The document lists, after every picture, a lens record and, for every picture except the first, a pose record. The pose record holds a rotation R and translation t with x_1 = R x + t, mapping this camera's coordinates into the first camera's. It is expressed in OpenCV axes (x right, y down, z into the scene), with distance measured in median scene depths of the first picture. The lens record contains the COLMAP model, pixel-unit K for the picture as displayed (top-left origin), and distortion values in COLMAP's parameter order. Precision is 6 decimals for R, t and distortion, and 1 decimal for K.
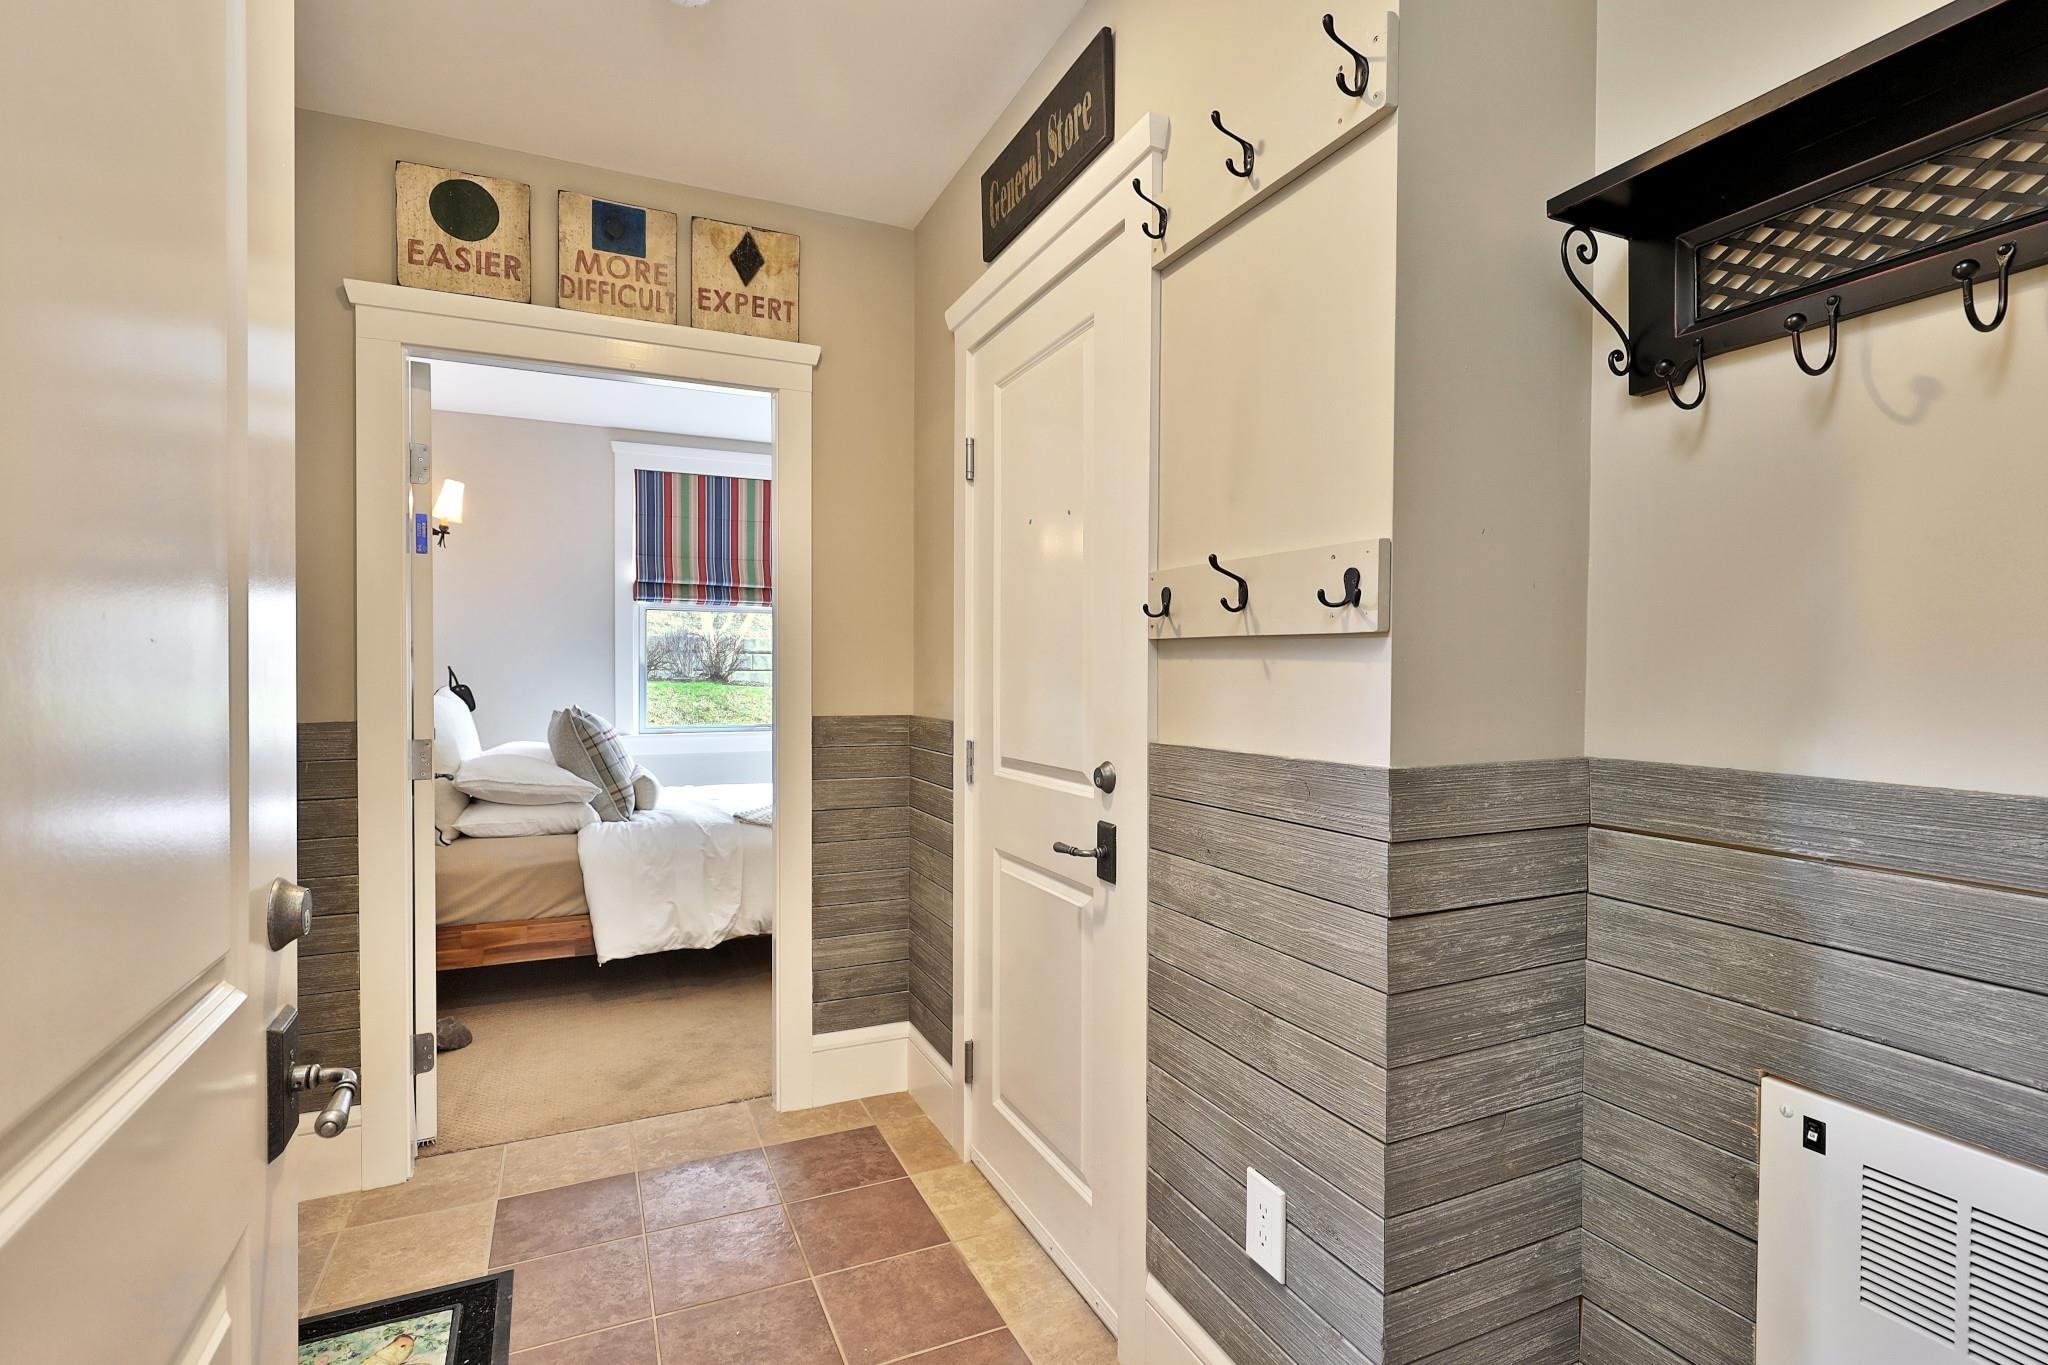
lens RADIAL K [[983.6, 0, 1030.9], [0, 983.6, 684.9], [0, 0, 1]] dist [-0.001666, -0.000875]
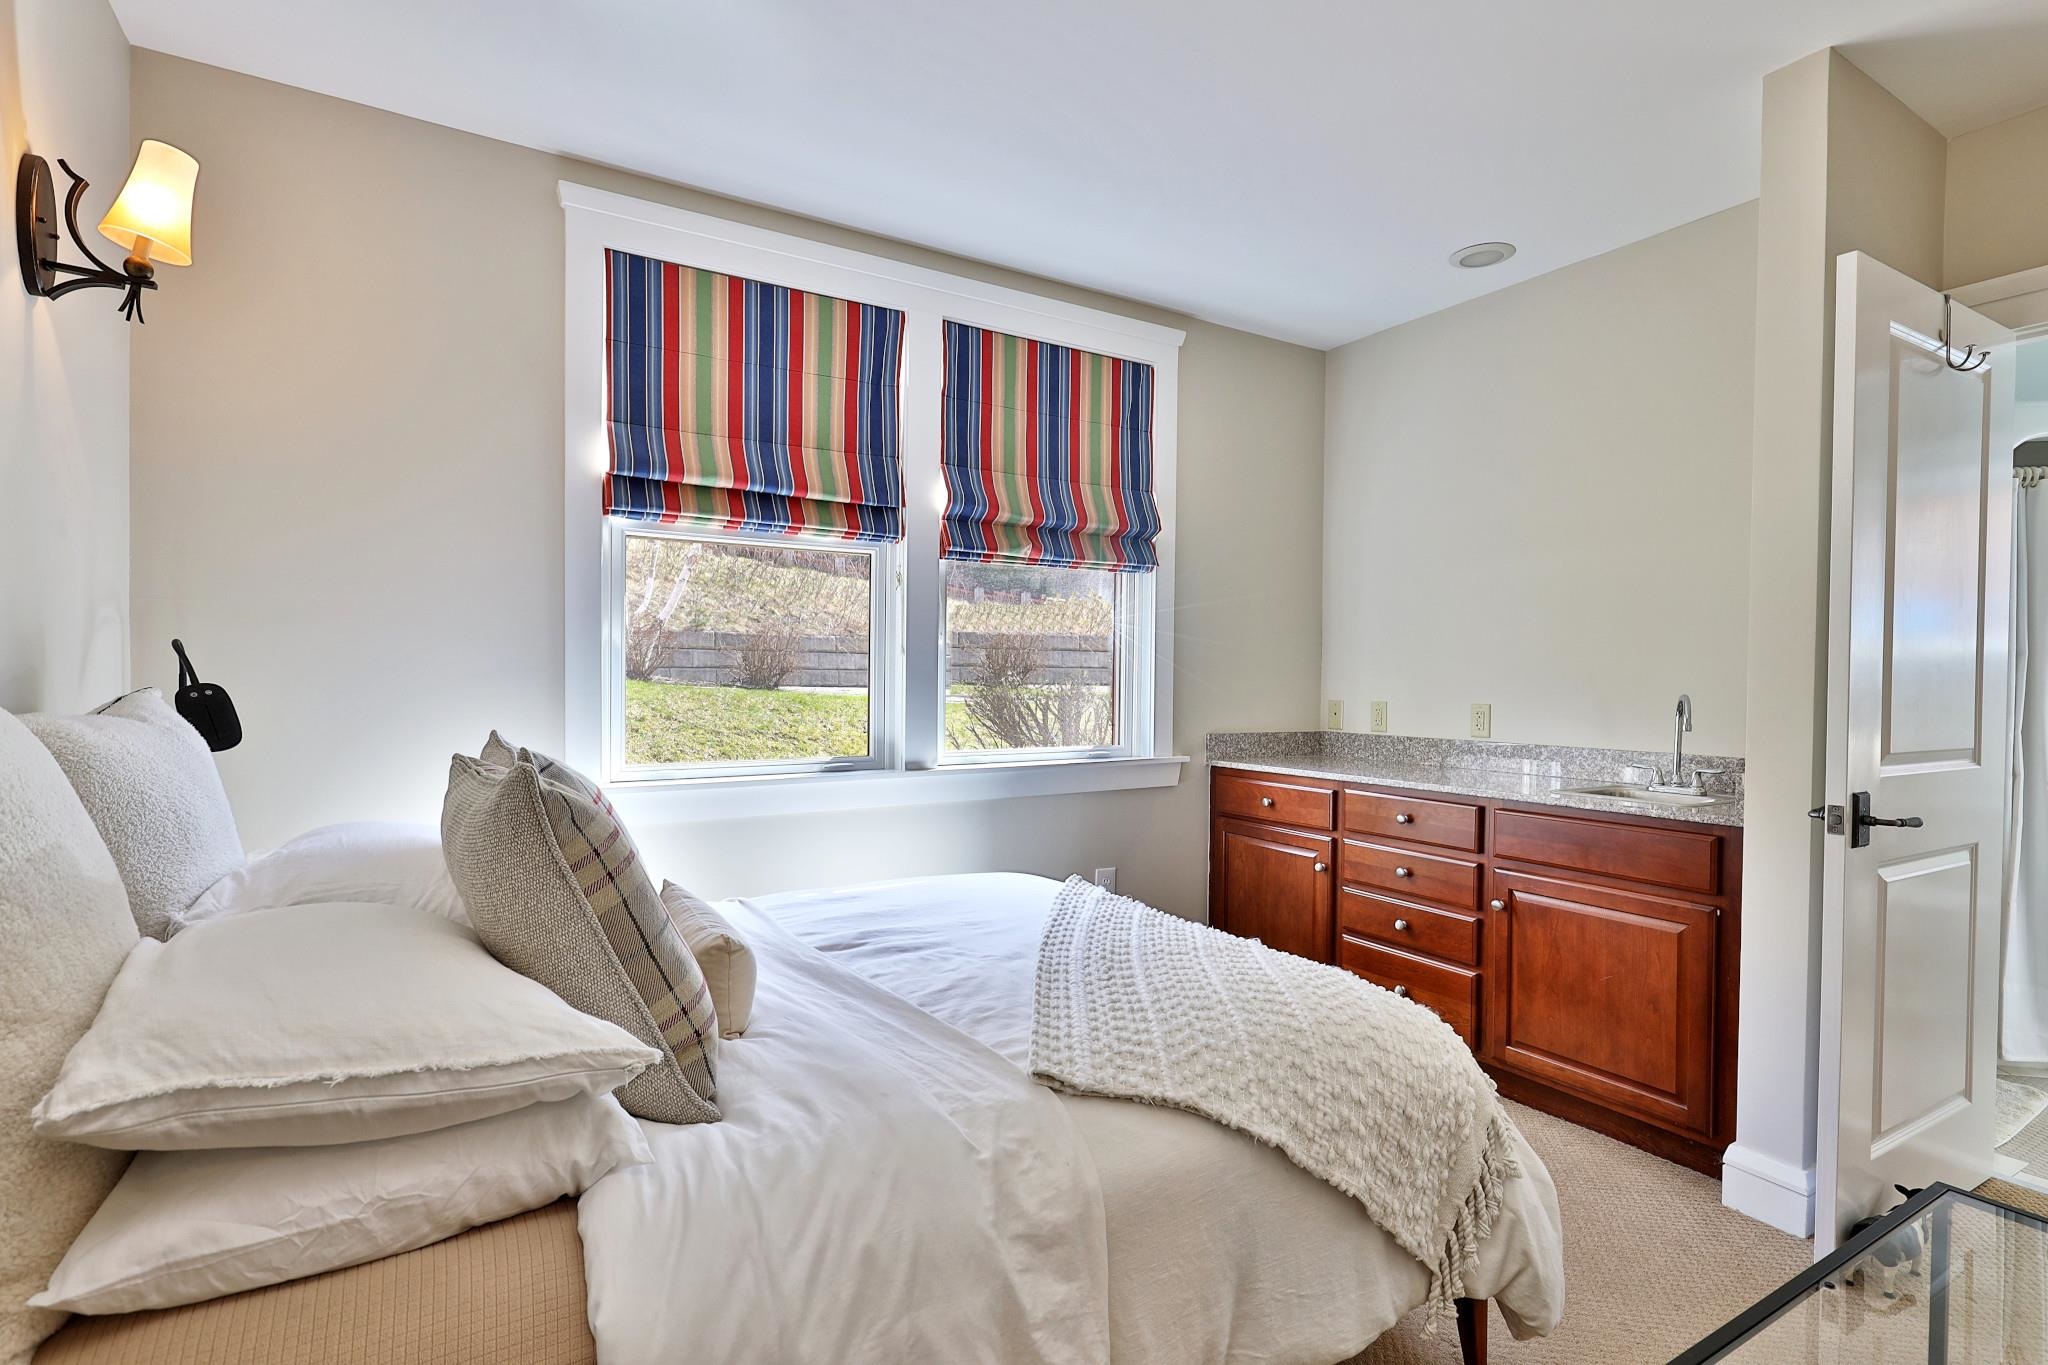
lens RADIAL K [[983.6, 0, 1030.9], [0, 983.6, 684.9], [0, 0, 1]] dist [-0.001666, -0.000875]
pose [[0.992546, 0.000635, 0.121867, -0.250769], [-0.000126, 0.999991, -0.004181, 0.001772], [-0.121869, 0.004134, 0.992538, 0.485200]]
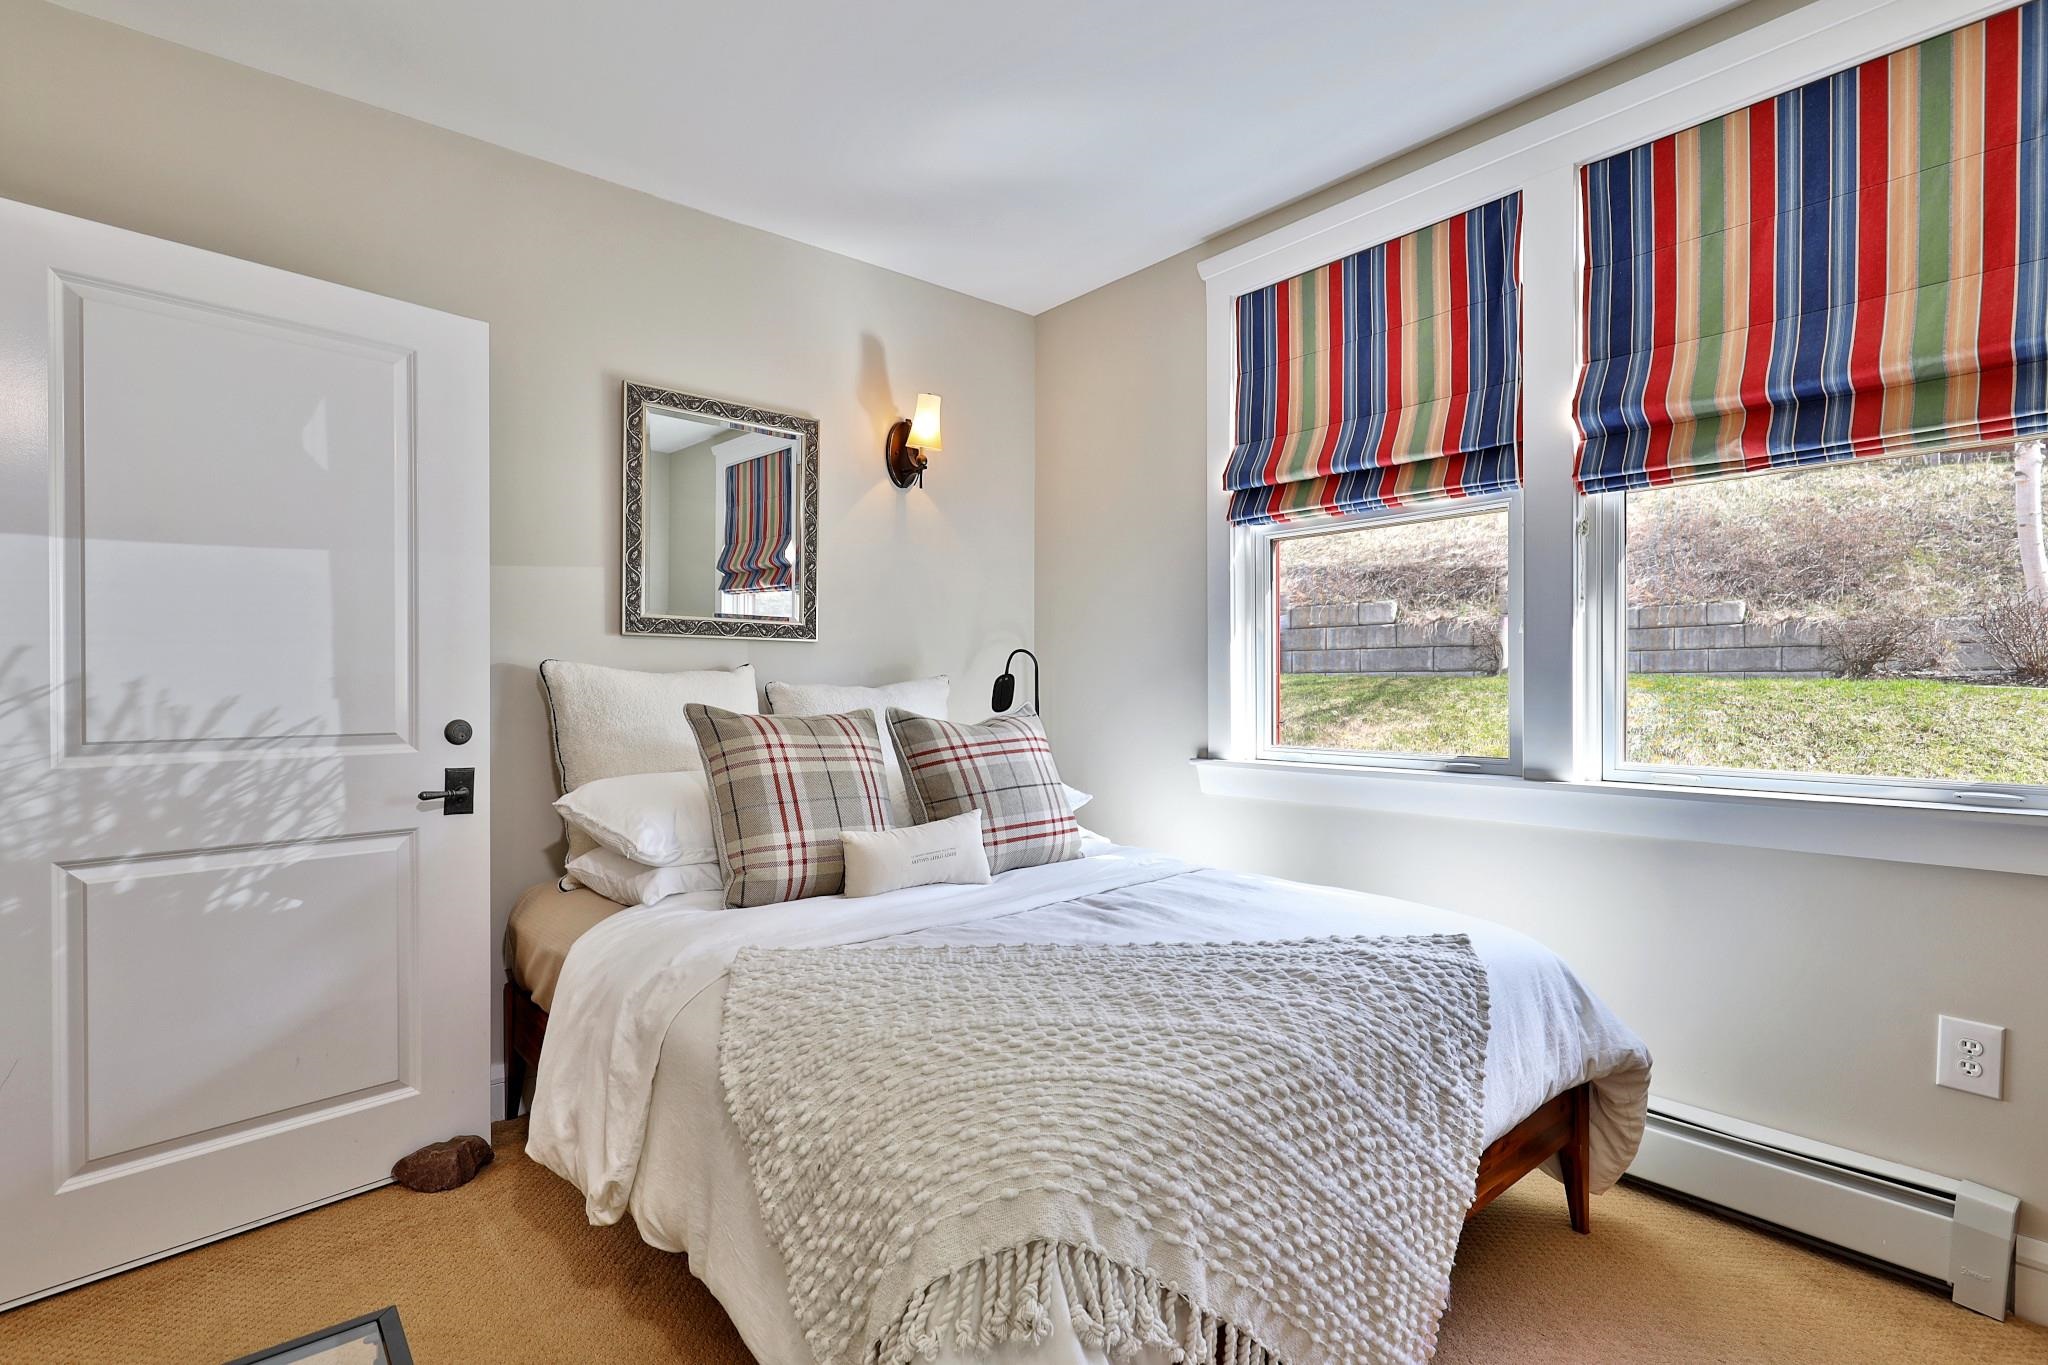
lens RADIAL K [[983.6, 0, 1030.9], [0, 983.6, 684.9], [0, 0, 1]] dist [-0.001666, -0.000875]
pose [[0.274894, -0.003905, -0.961467, 0.114079], [-0.007246, 0.999955, -0.006133, 0.011043], [0.961447, 0.008653, 0.274853, 0.727801]]
